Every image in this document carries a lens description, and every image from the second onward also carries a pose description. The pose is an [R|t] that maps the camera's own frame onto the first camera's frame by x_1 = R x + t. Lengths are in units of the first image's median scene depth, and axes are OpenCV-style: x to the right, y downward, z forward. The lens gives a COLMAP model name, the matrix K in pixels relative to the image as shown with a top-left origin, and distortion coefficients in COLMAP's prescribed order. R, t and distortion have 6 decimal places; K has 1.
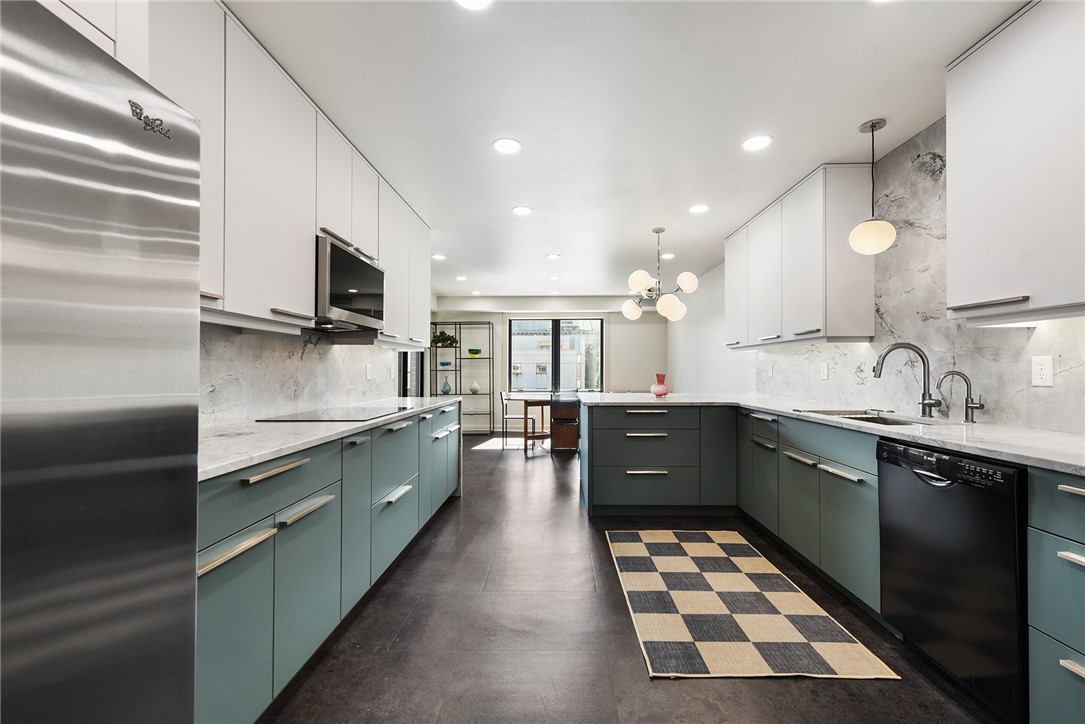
lens RADIAL K [[463.8, 0, 548.6], [0, 463.8, 383.1], [0, 0, 1]] dist [0.003067, 0.000170]
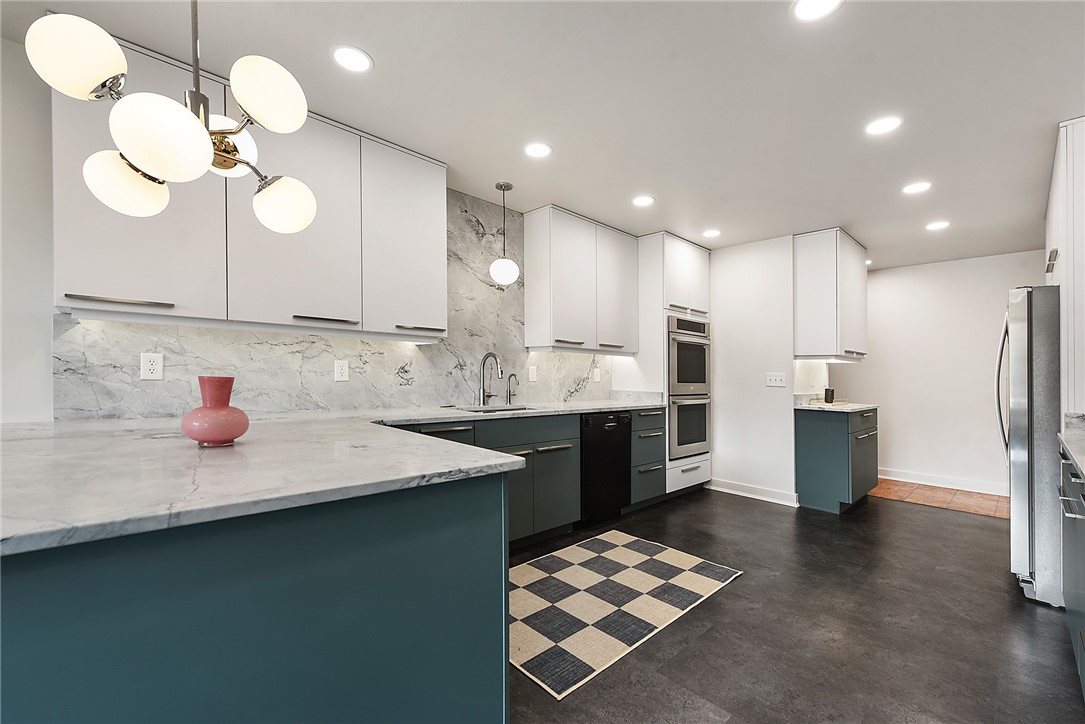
lens RADIAL K [[442.2, 0, 544.8], [0, 442.2, 361.7], [0, 0, 1]] dist [0.001079, 0.000071]
pose [[-0.703372, 0.007678, 0.710780, -0.237606], [0.001294, 0.999954, -0.009522, -0.041137], [-0.710820, -0.005778, -0.703350, 1.573500]]
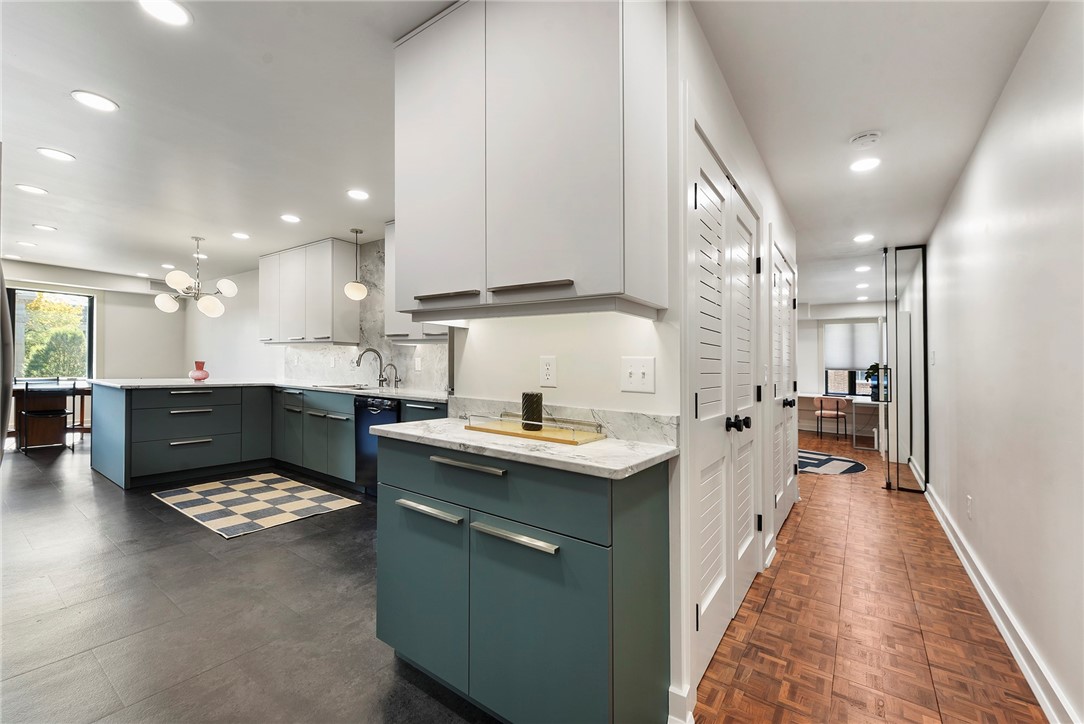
lens RADIAL K [[446.7, 0, 558.5], [0, 446.7, 368.5], [0, 0, 1]] dist [0.000616, -0.000044]
pose [[0.549882, 0.009705, 0.835186, -0.307196], [-0.001873, 0.999944, -0.010387, 0.012154], [-0.835240, 0.004148, 0.549870, -0.579918]]
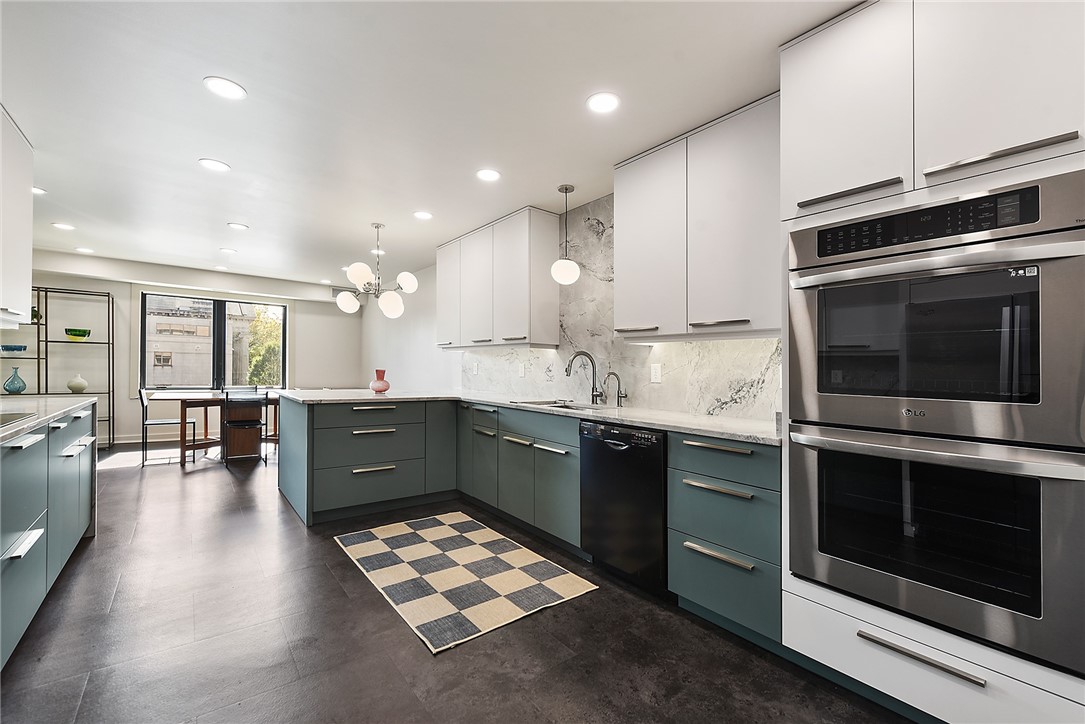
lens RADIAL K [[456.7, 0, 551.6], [0, 456.7, 377.9], [0, 0, 1]] dist [0.008756, 0.000056]
pose [[0.767628, 0.007191, 0.640855, -0.158870], [-0.005422, 0.999974, -0.004726, -0.000109], [-0.640872, 0.000153, 0.767647, 0.009326]]
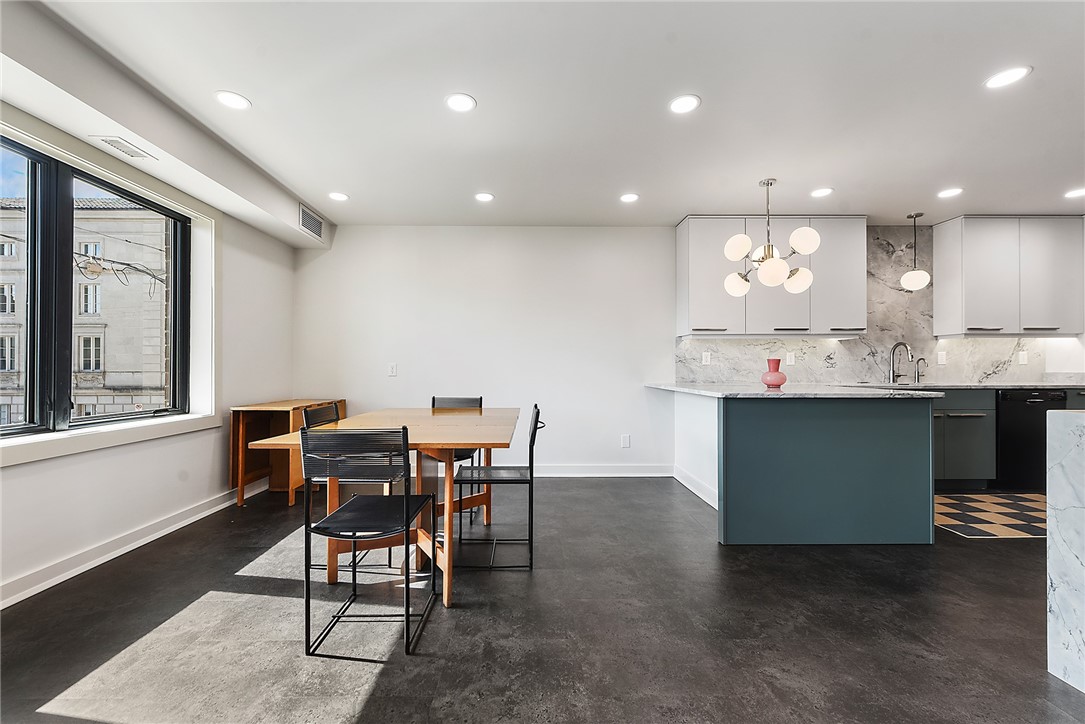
lens RADIAL K [[441.2, 0, 564.9], [0, 441.2, 383.3], [0, 0, 1]] dist [0.001145, -0.000158]
pose [[-0.054486, -0.031304, 0.998024, -0.764103], [0.030786, 0.998981, 0.033015, -0.021305], [-0.998040, 0.032524, -0.053467, 2.090421]]
